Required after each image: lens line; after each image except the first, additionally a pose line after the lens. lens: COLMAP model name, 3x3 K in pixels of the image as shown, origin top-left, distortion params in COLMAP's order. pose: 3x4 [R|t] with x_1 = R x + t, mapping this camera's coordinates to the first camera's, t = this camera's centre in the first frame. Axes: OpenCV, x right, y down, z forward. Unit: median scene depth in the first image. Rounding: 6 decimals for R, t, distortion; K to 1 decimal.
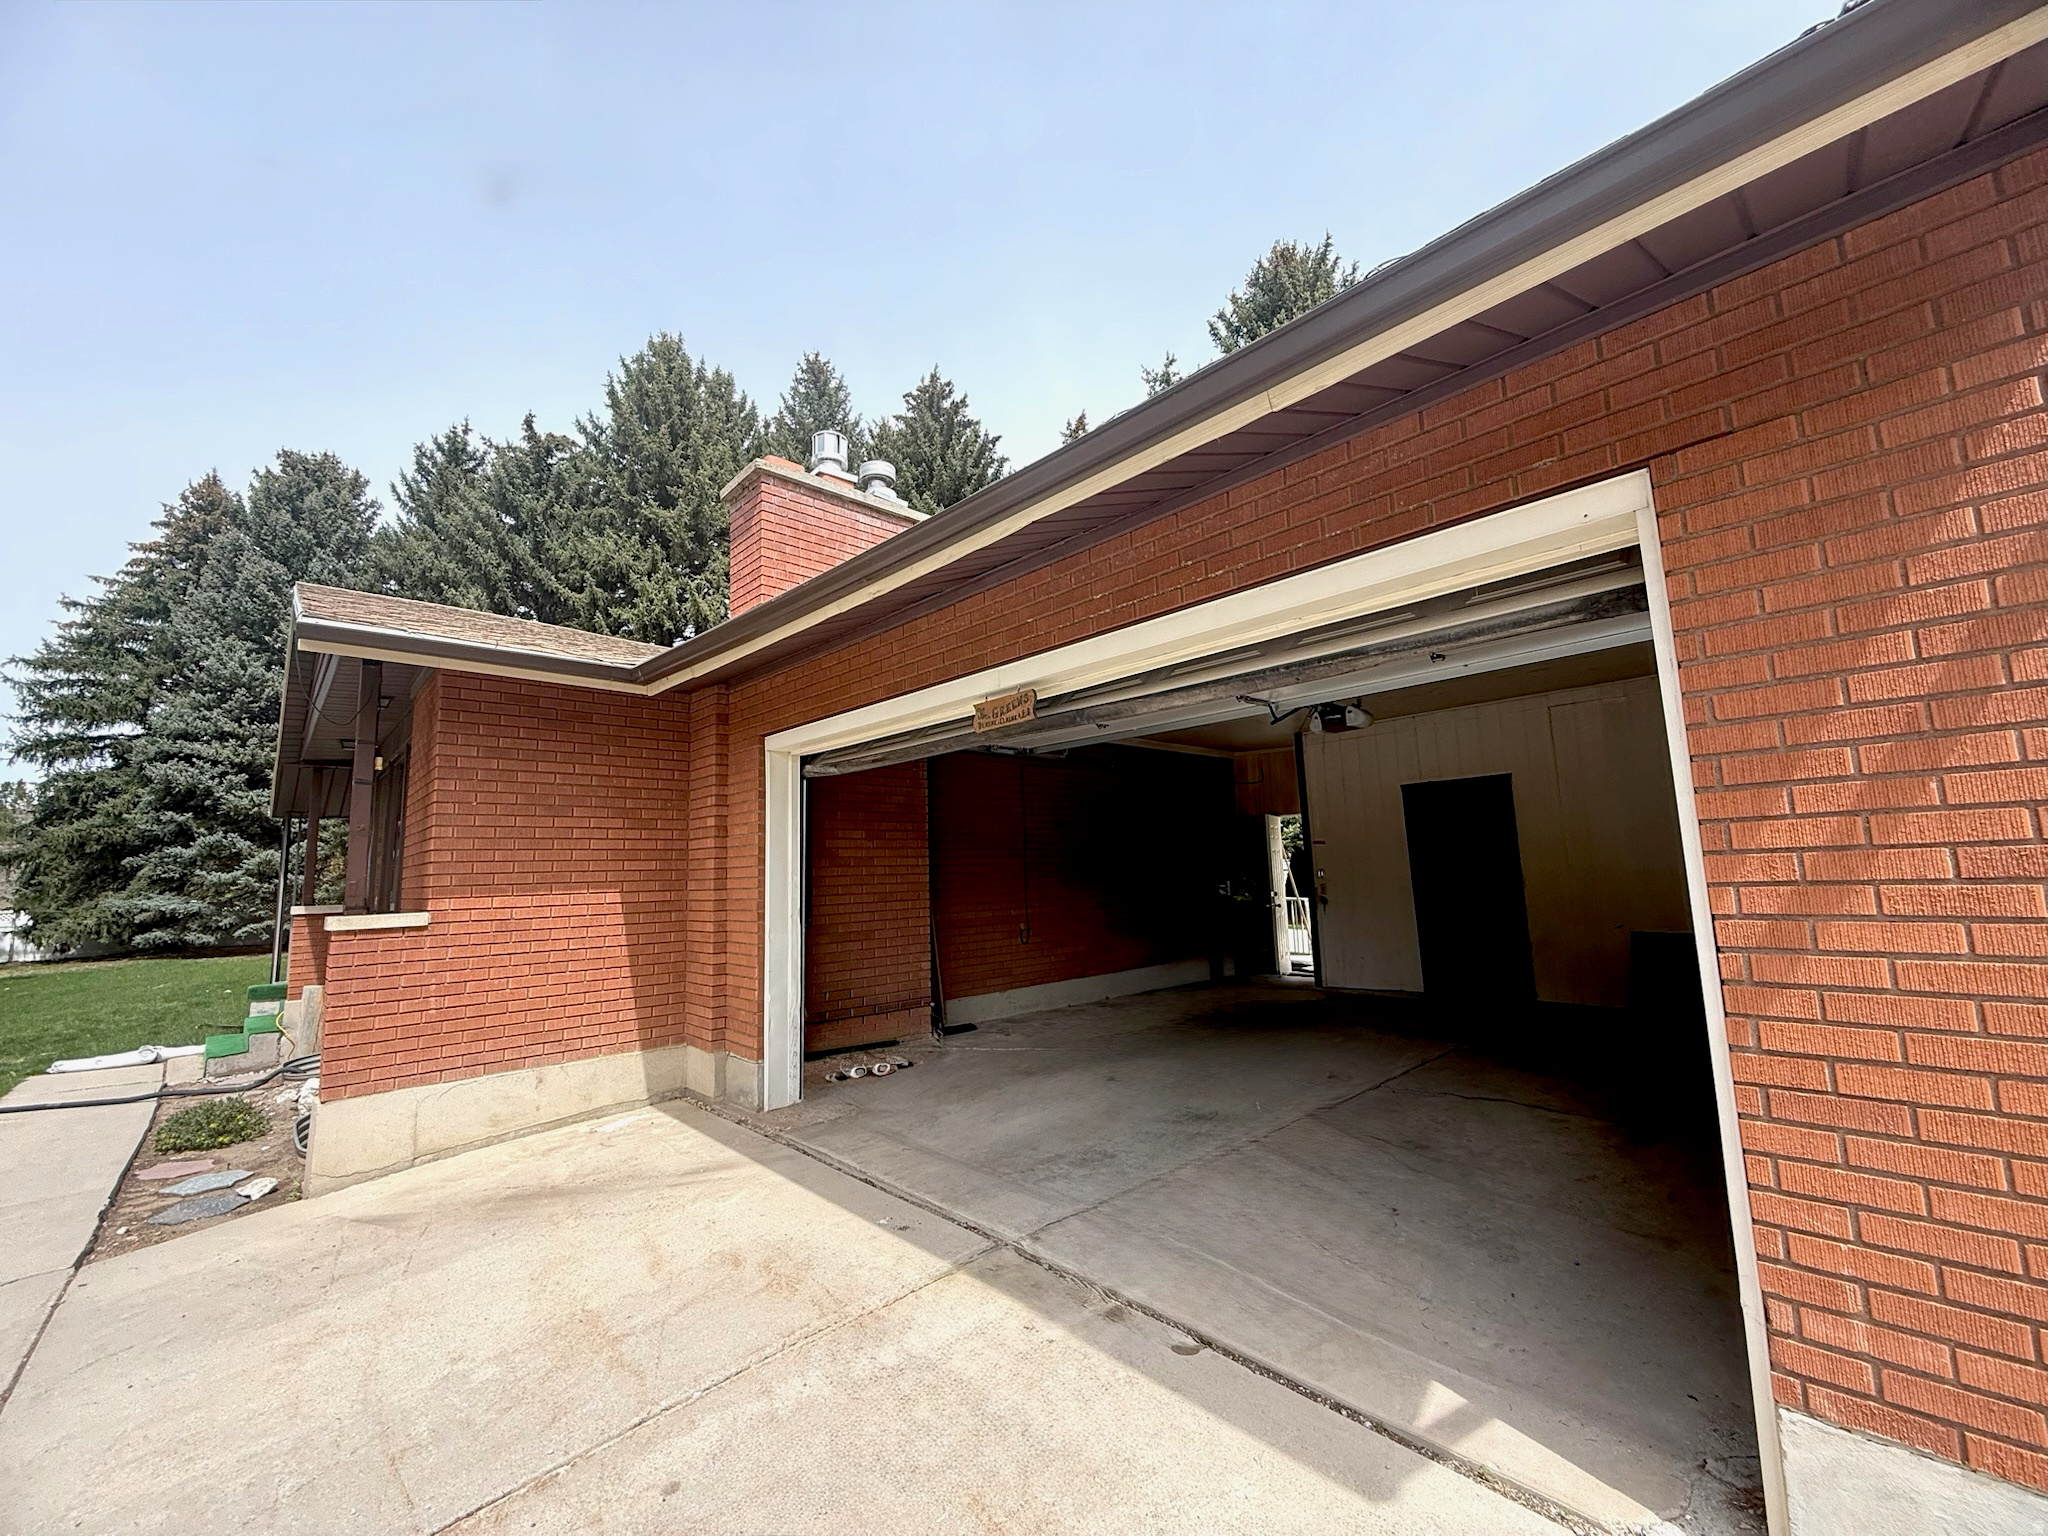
lens RADIAL K [[822.3, 0, 1024.0], [0, 822.3, 768.0], [0, 0, 1]] dist [0.000572, 0.000228]
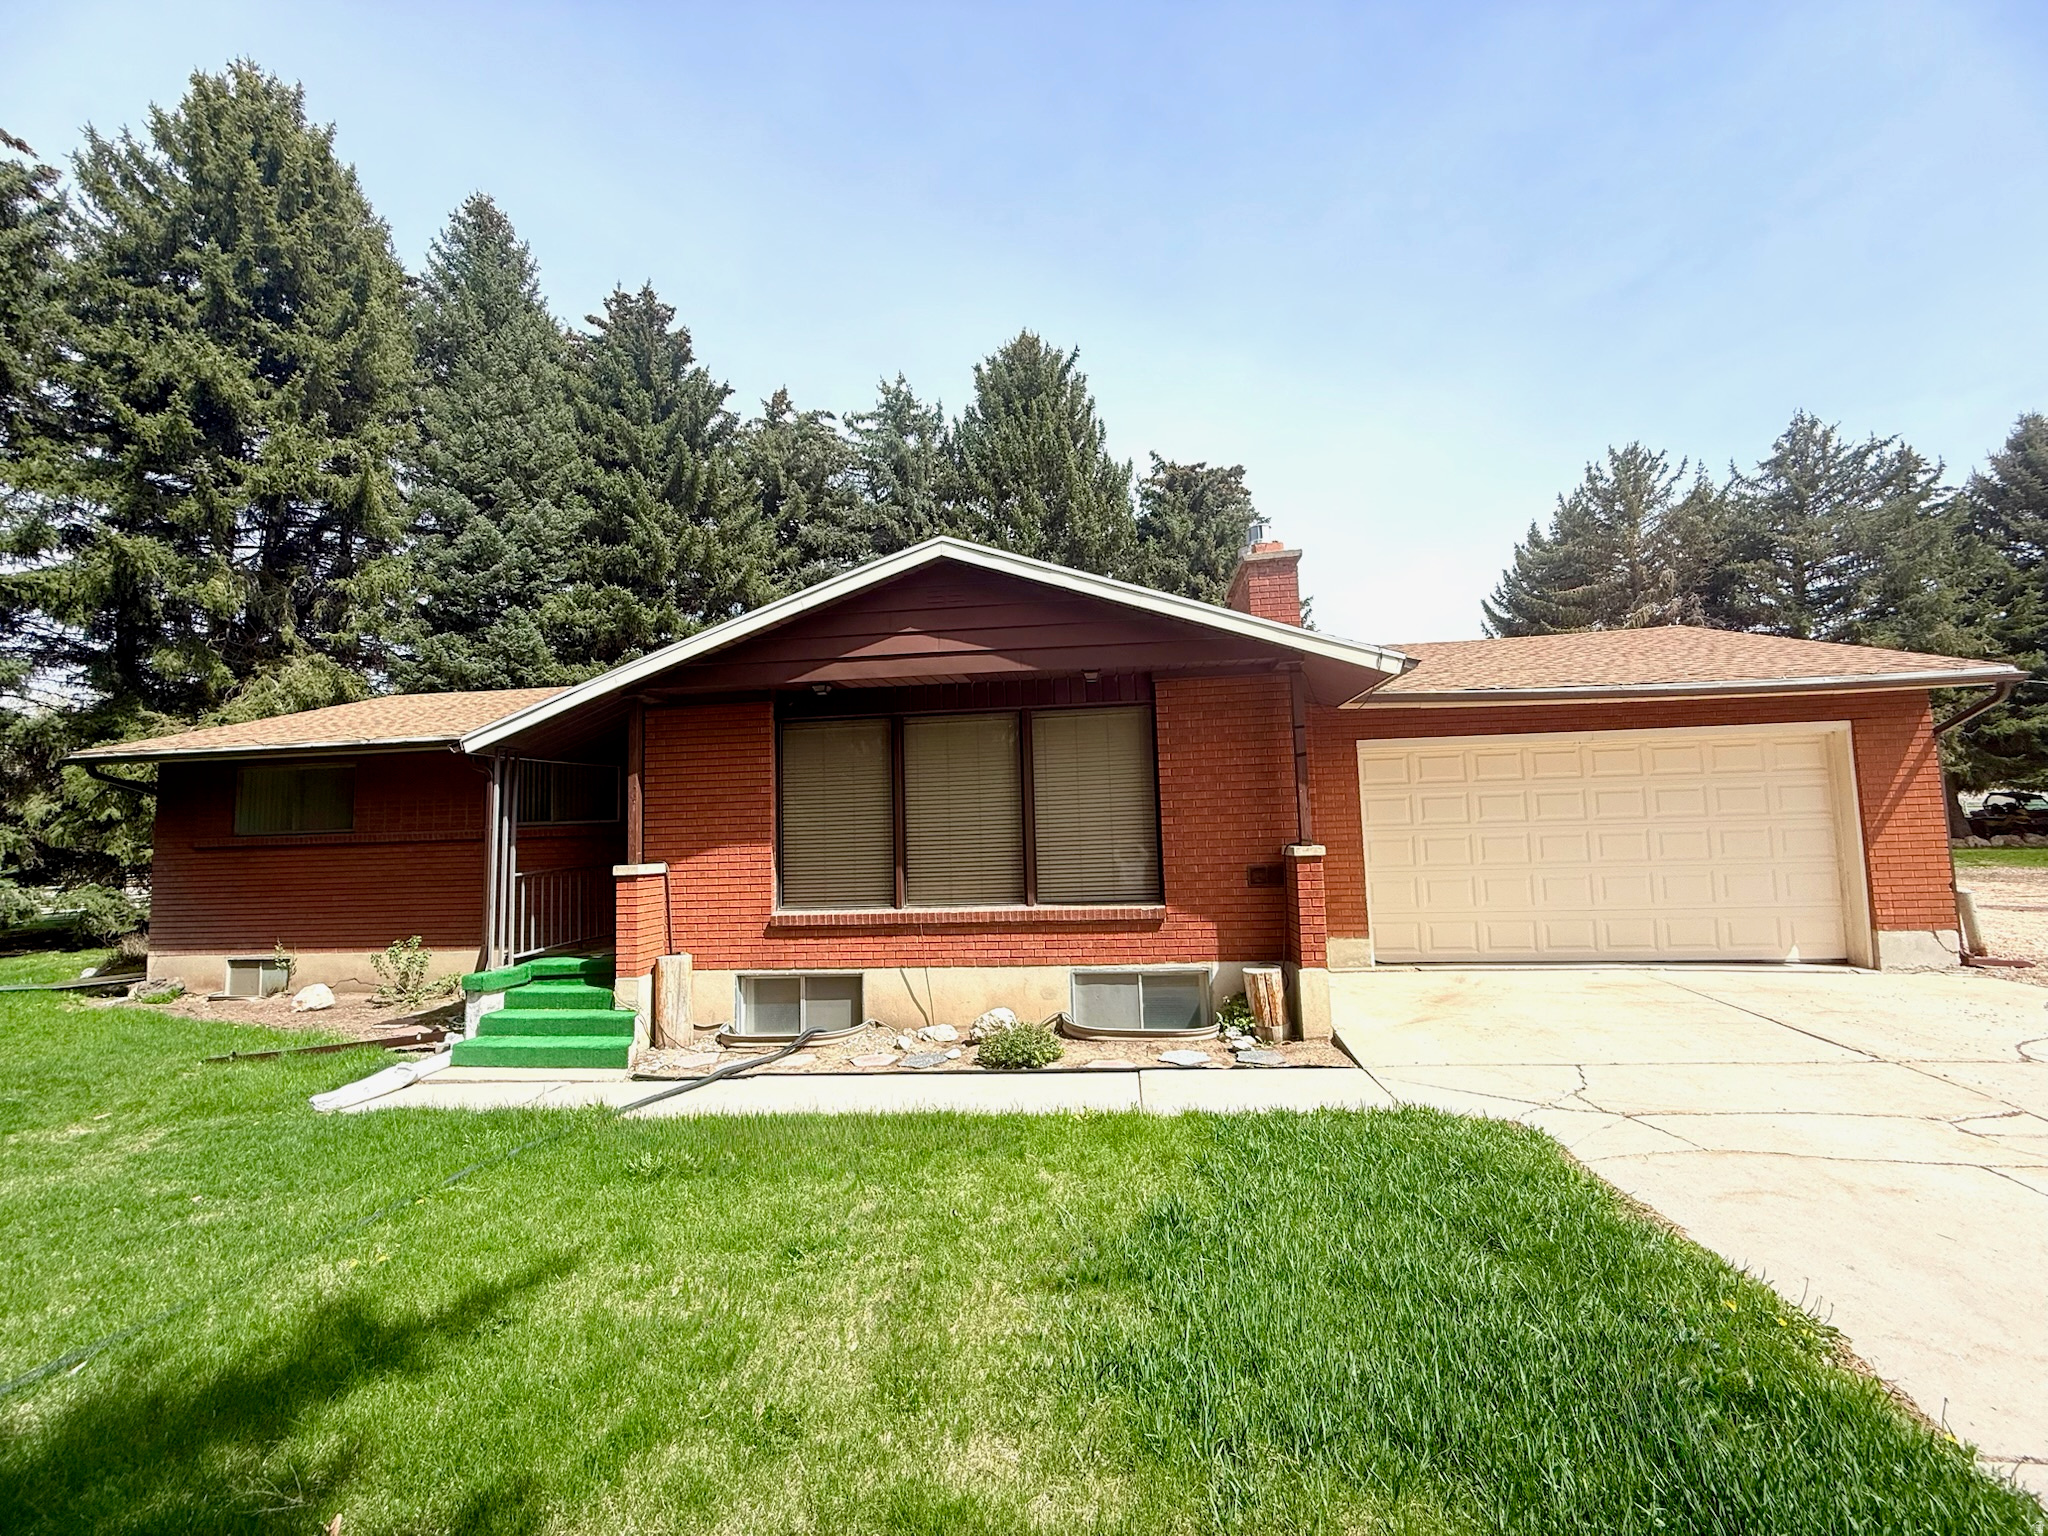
lens RADIAL K [[822.3, 0, 1024.0], [0, 822.3, 768.0], [0, 0, 1]] dist [0.000572, 0.000228]
pose [[0.761116, 0.061068, 0.645734, -0.372727], [-0.073931, 0.997238, -0.007169, 0.015462], [-0.644388, -0.042283, 0.763529, 0.038165]]
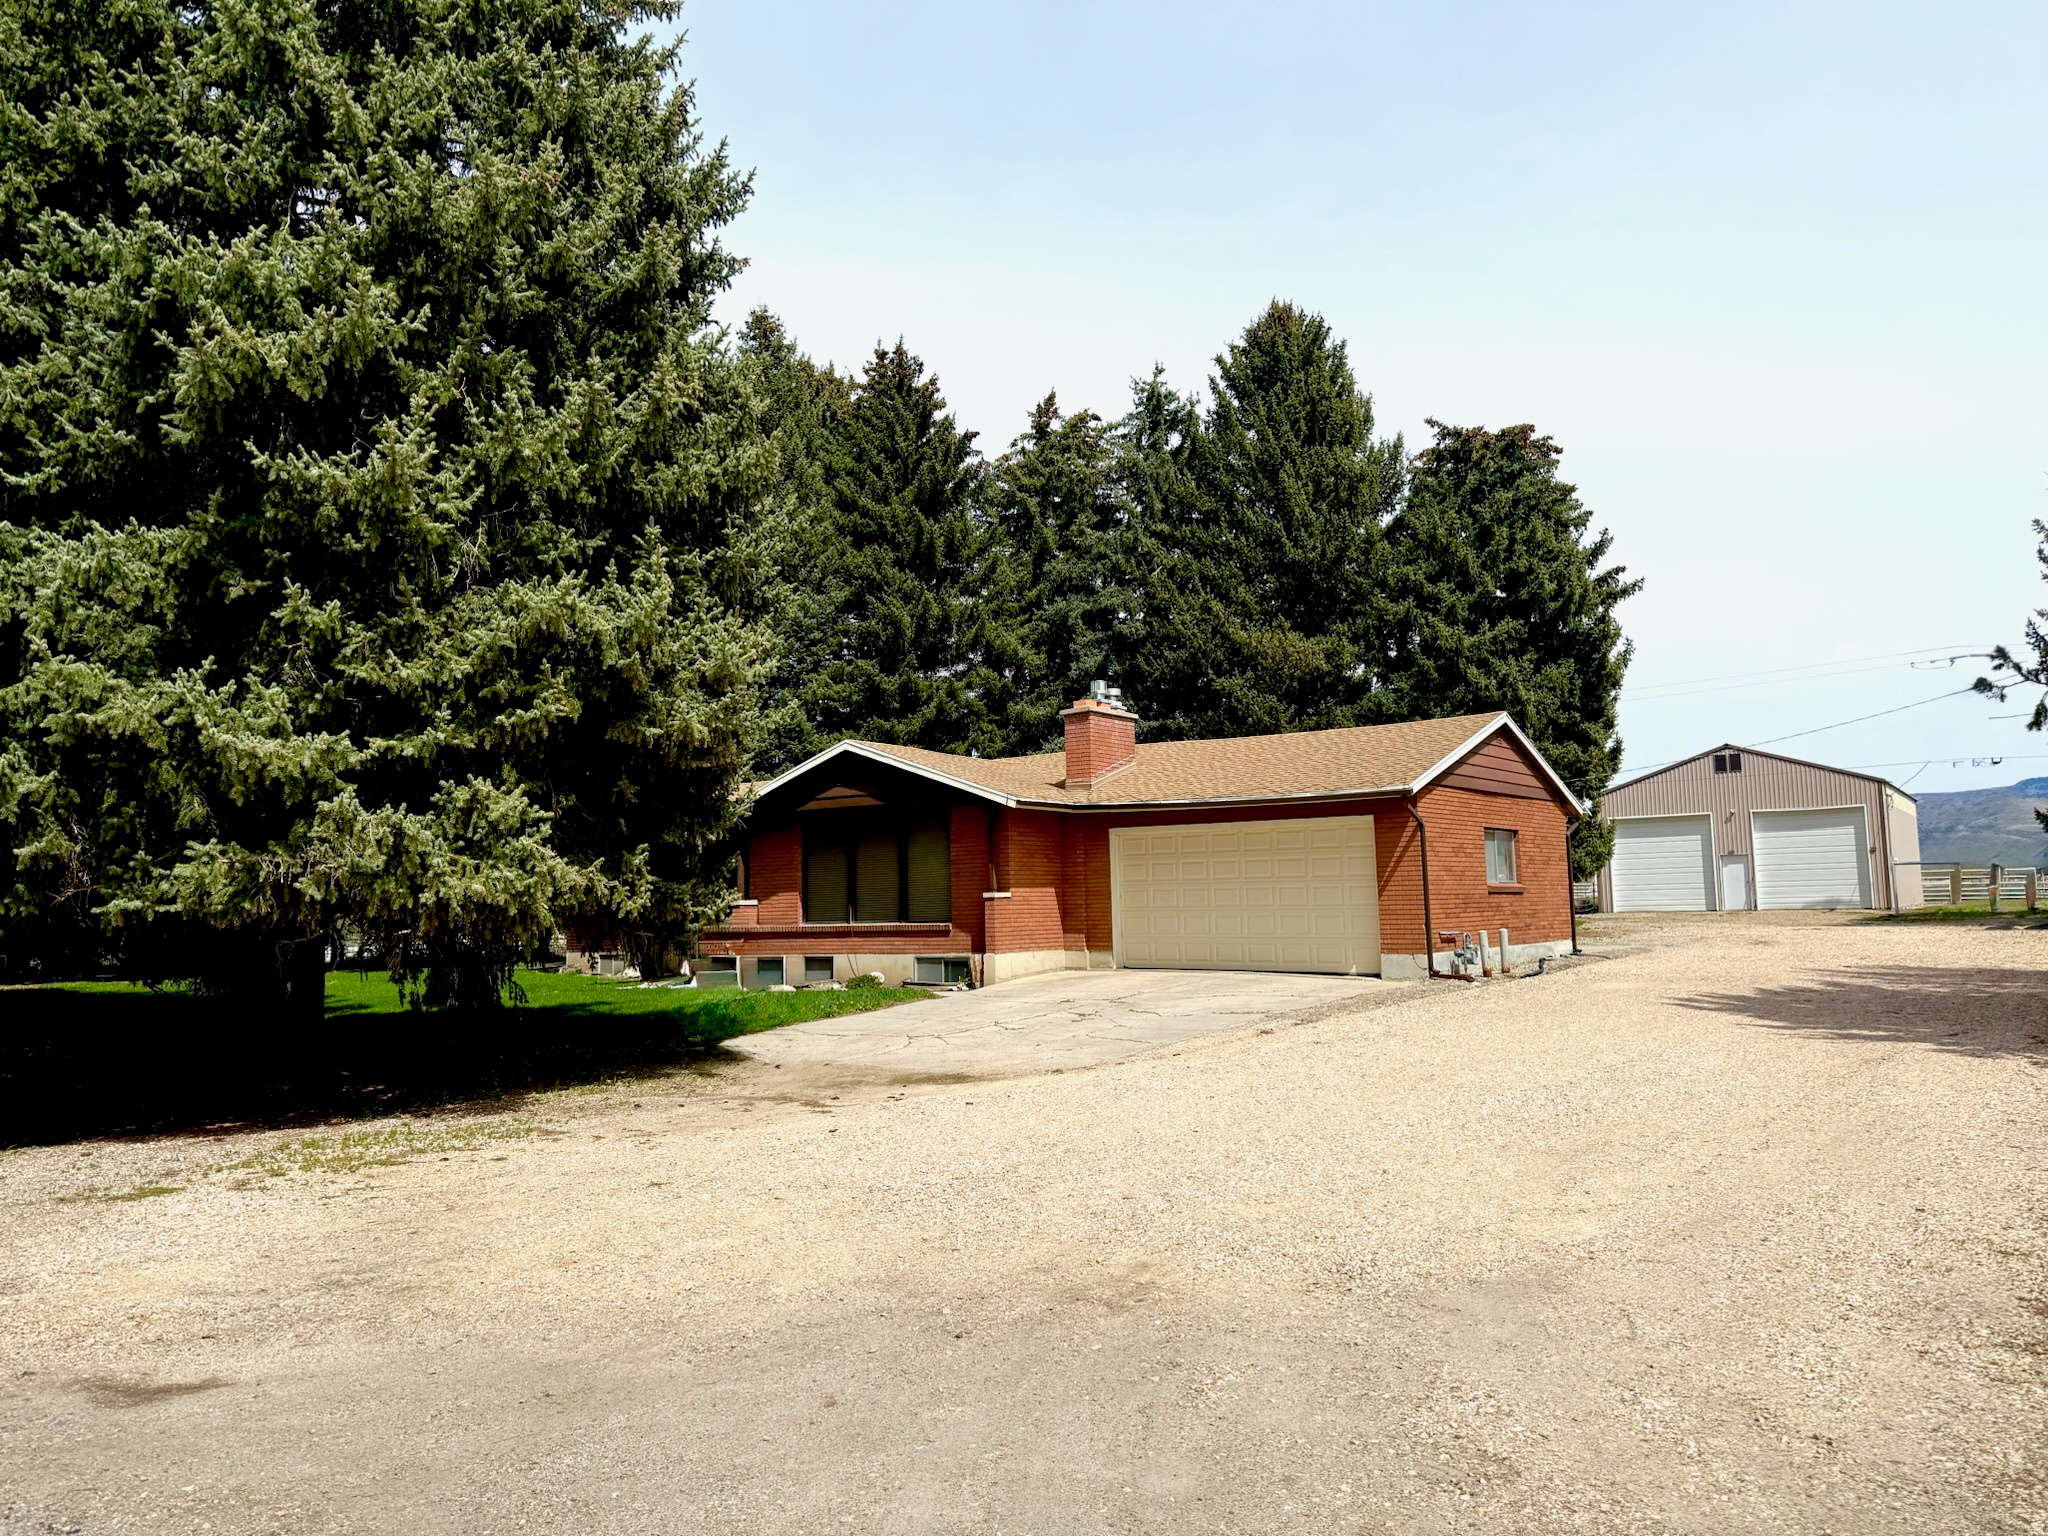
lens RADIAL K [[1477.1, 0, 1024.0], [0, 1477.1, 768.0], [0, 0, 1]] dist [0.201213, -0.000174]
pose [[0.981939, 0.028106, 0.187097, -0.293635], [-0.033345, 0.999133, 0.024915, -0.067768], [-0.186235, -0.030704, 0.982025, -0.712471]]
